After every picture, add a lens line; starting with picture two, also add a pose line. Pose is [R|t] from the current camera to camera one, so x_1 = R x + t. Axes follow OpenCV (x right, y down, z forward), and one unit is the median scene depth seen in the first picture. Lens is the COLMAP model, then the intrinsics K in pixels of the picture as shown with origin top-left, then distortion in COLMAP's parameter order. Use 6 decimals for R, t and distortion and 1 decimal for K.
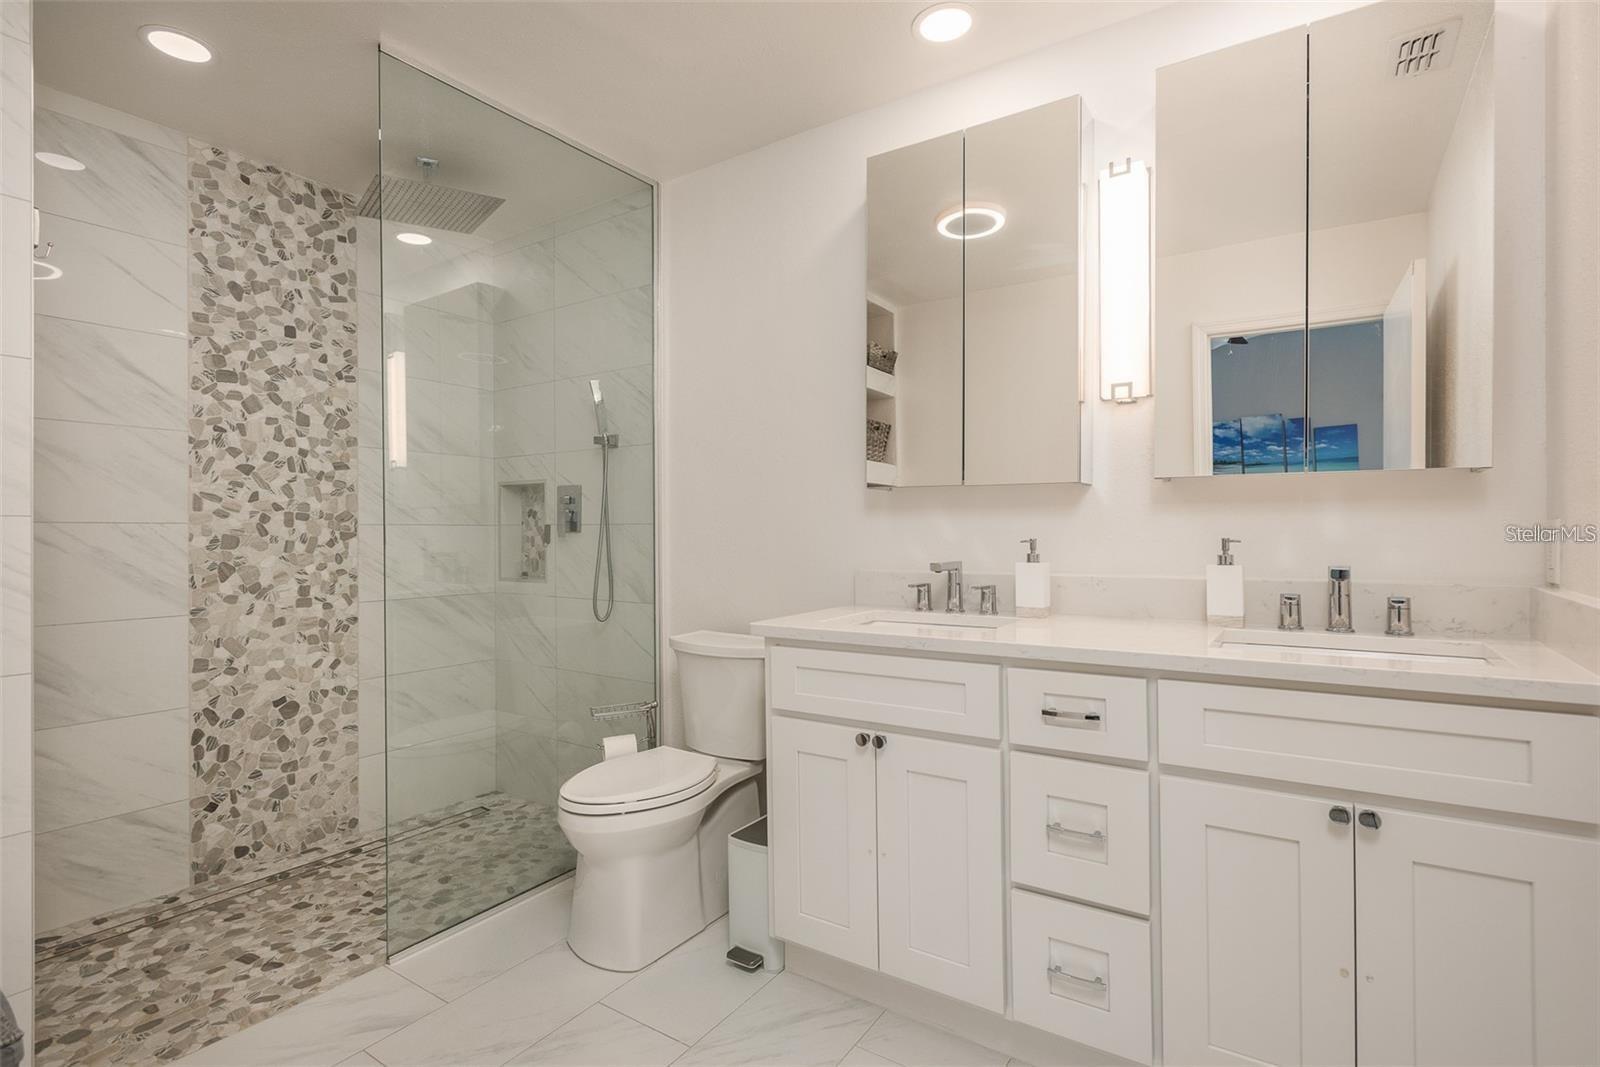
lens RADIAL K [[769.3, 0, 803.4], [0, 769.3, 532.1], [0, 0, 1]] dist [0.006545, -0.000484]
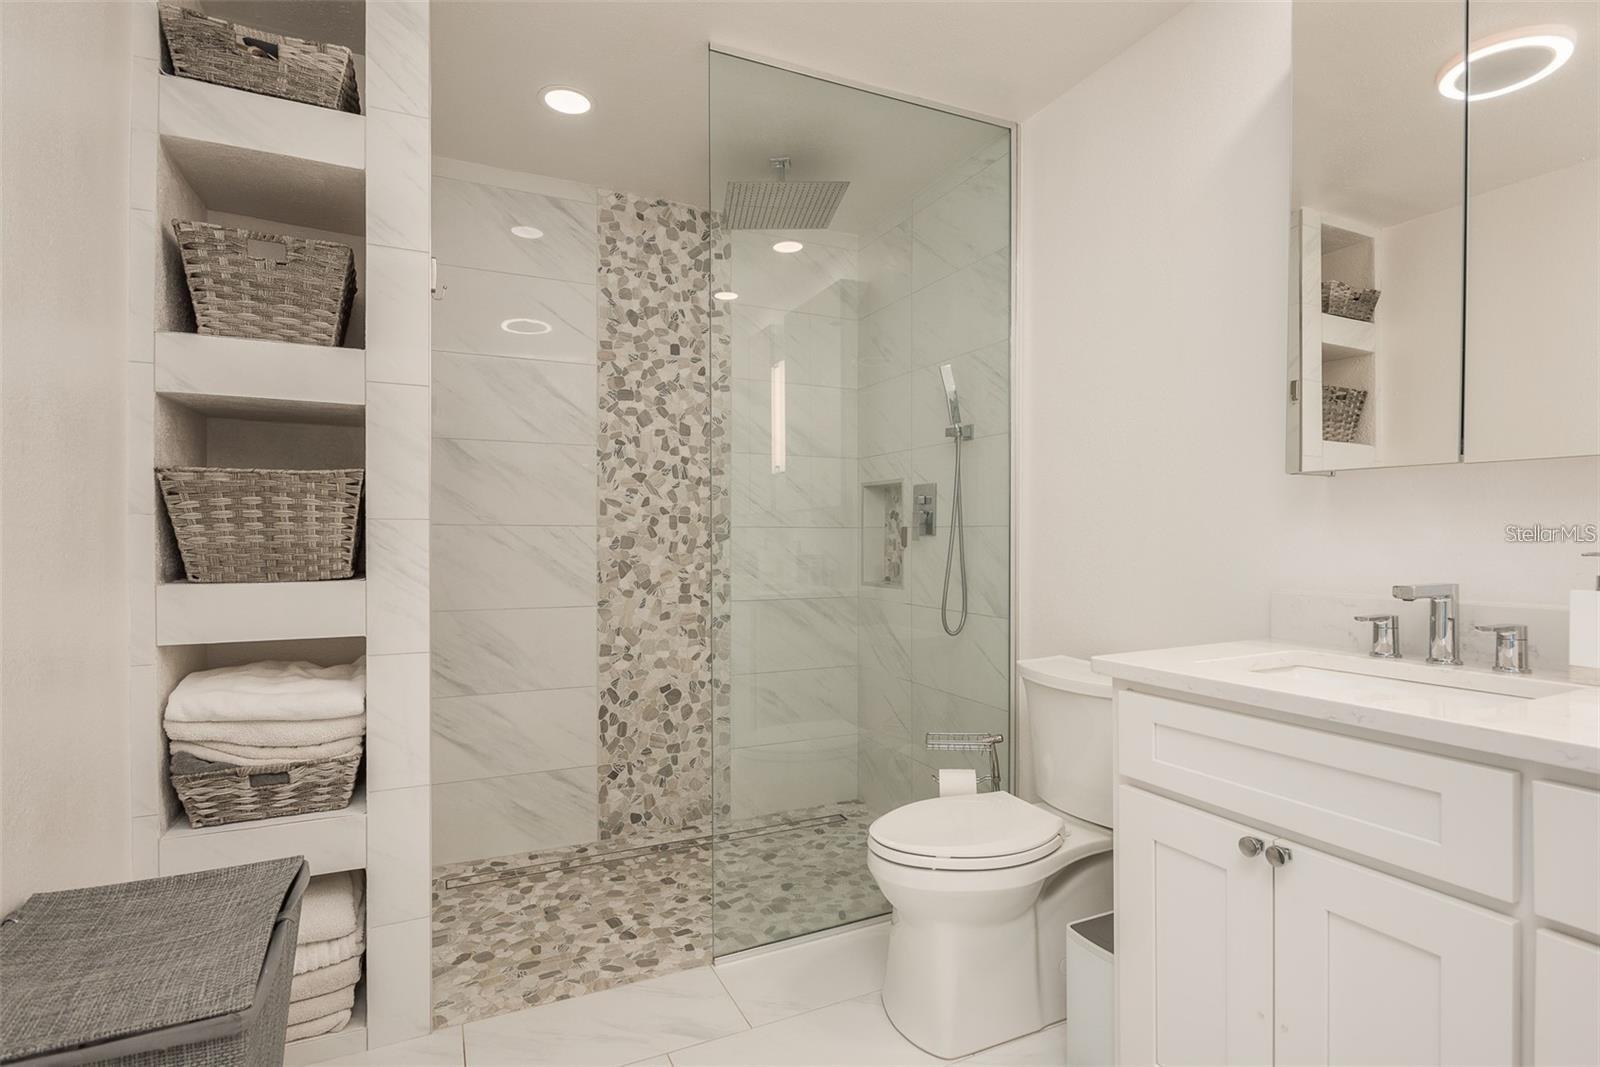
lens RADIAL K [[788.0, 0, 798.6], [0, 788.0, 544.1], [0, 0, 1]] dist [-0.004846, 0.000403]
pose [[0.860317, 0.010139, -0.509658, 0.055605], [-0.004335, 0.999912, 0.012574, -0.000352], [0.509740, -0.008608, 0.860285, 0.140087]]
